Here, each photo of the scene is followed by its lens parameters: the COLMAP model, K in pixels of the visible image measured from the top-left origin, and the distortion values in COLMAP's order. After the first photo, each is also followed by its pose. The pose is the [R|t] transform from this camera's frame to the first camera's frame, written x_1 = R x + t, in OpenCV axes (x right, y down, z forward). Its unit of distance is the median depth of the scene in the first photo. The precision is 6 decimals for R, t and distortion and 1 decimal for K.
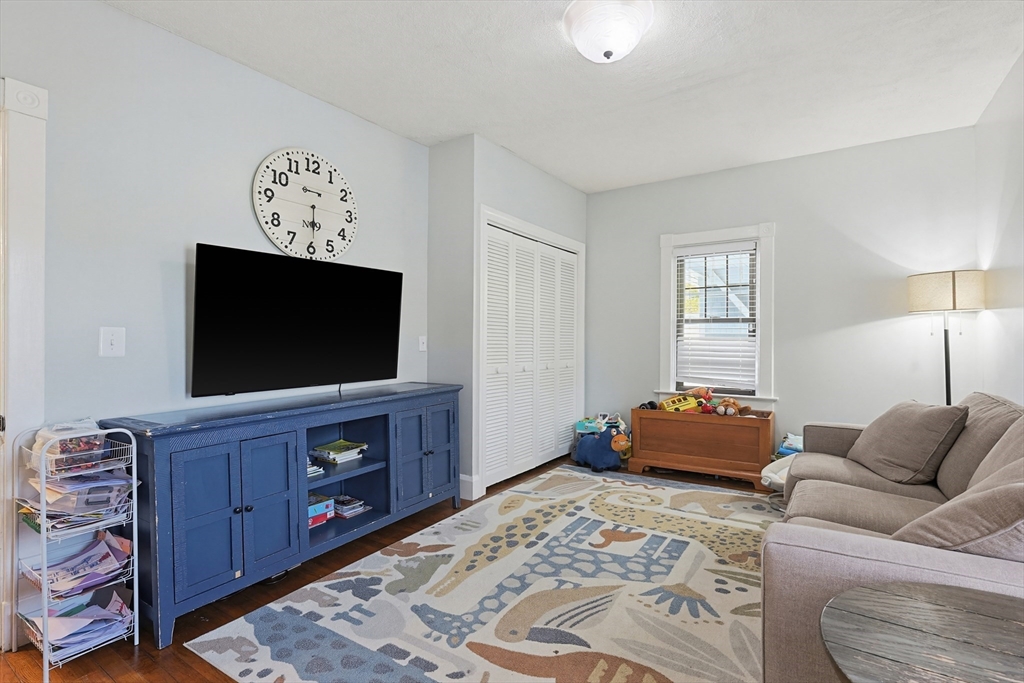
lens RADIAL K [[478.2, 0, 520.7], [0, 478.2, 344.7], [0, 0, 1]] dist [0.002026, -0.000099]
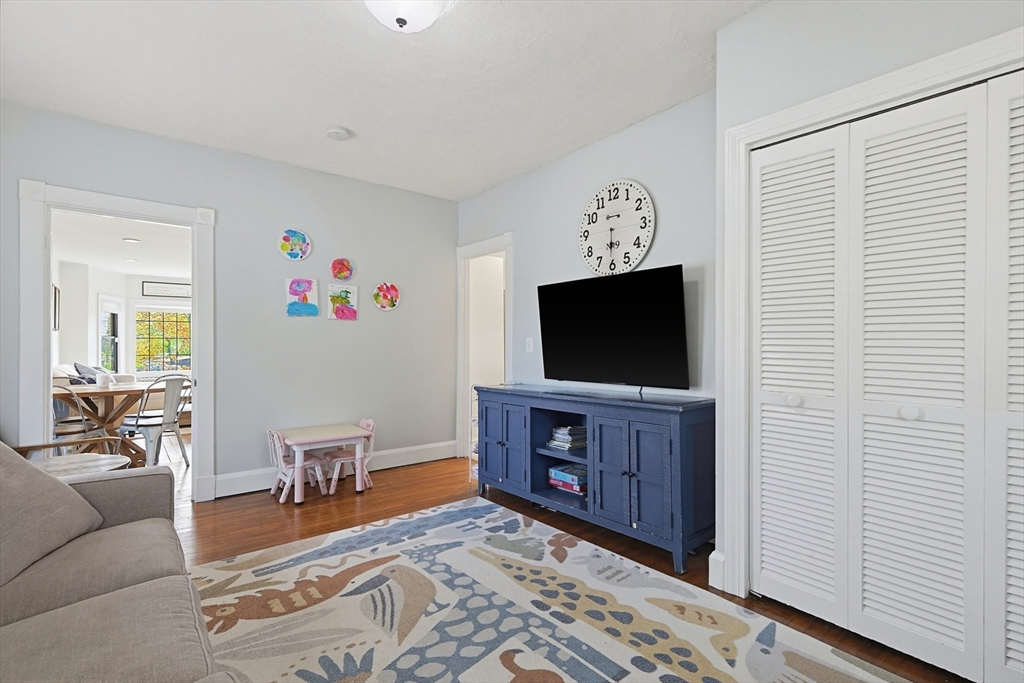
lens RADIAL K [[478.2, 0, 519.9], [0, 478.2, 342.6], [0, 0, 1]] dist [0.002026, -0.000099]
pose [[-0.301750, 0.000890, -0.953387, 0.782707], [-0.007502, 0.999966, 0.003308, -0.016429], [0.953357, 0.008150, -0.301733, 1.202734]]
